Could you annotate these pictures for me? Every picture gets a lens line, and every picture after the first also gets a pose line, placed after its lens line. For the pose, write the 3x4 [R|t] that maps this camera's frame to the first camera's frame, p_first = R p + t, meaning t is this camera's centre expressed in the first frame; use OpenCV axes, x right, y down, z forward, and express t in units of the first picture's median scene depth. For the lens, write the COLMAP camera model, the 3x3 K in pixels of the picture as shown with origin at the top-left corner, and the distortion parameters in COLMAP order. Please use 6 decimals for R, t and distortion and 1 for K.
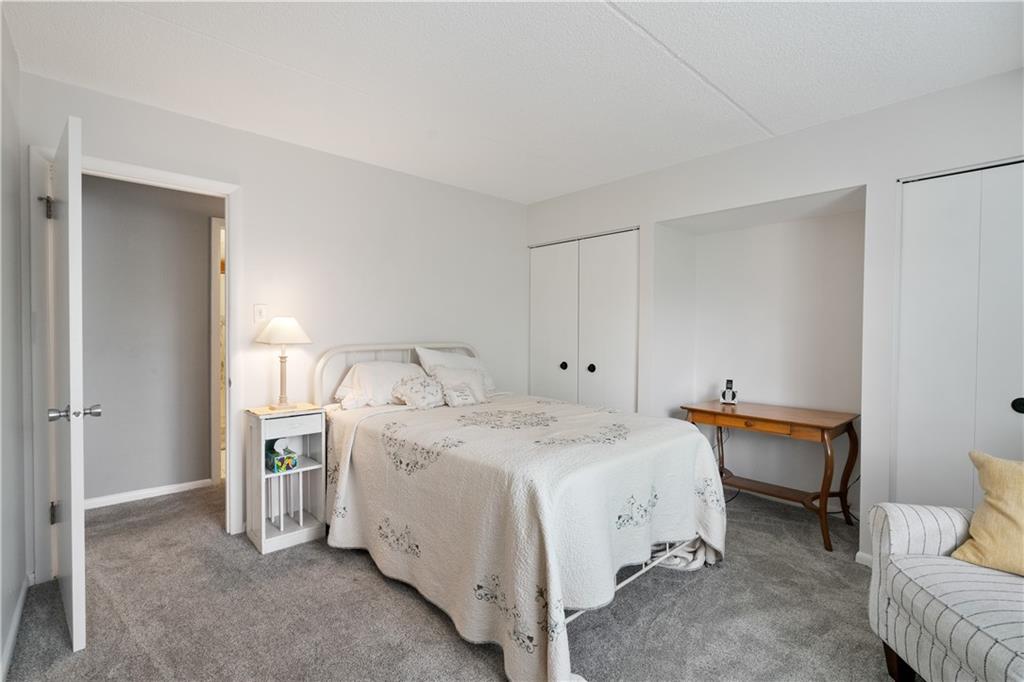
lens RADIAL K [[464.3, 0, 505.9], [0, 464.3, 334.3], [0, 0, 1]] dist [0.000299, 0.000262]
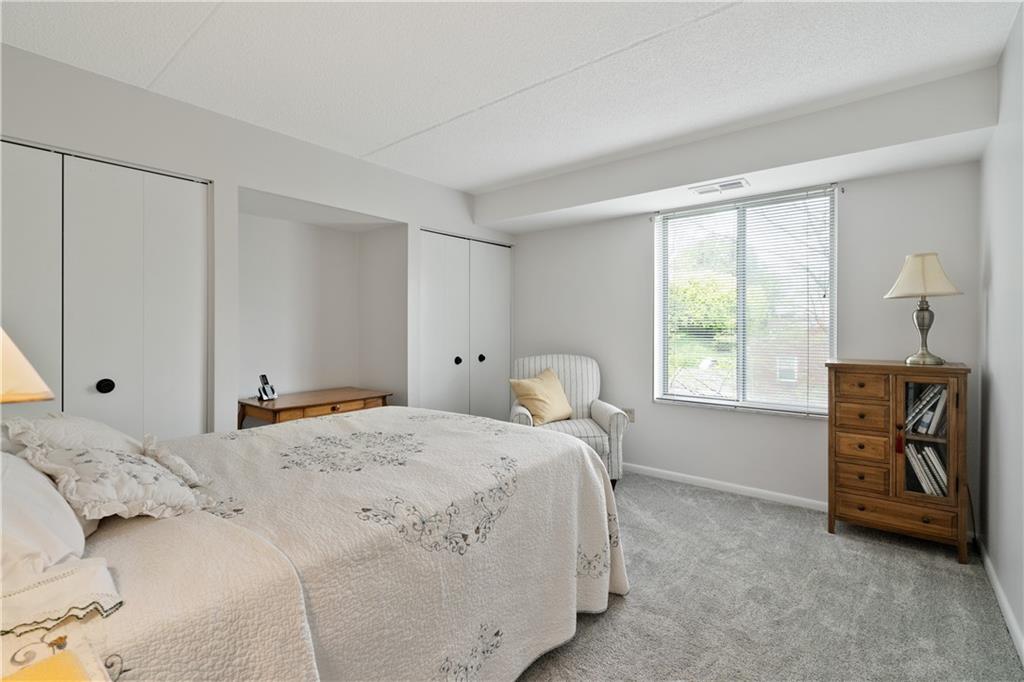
lens RADIAL K [[445.1, 0, 532.4], [0, 445.1, 319.7], [0, 0, 1]] dist [0.036257, 0.000079]
pose [[-0.169387, 0.006493, 0.985528, -0.852096], [0.001190, 0.999979, -0.006384, -0.011129], [-0.985549, 0.000092, -0.169392, 1.034054]]
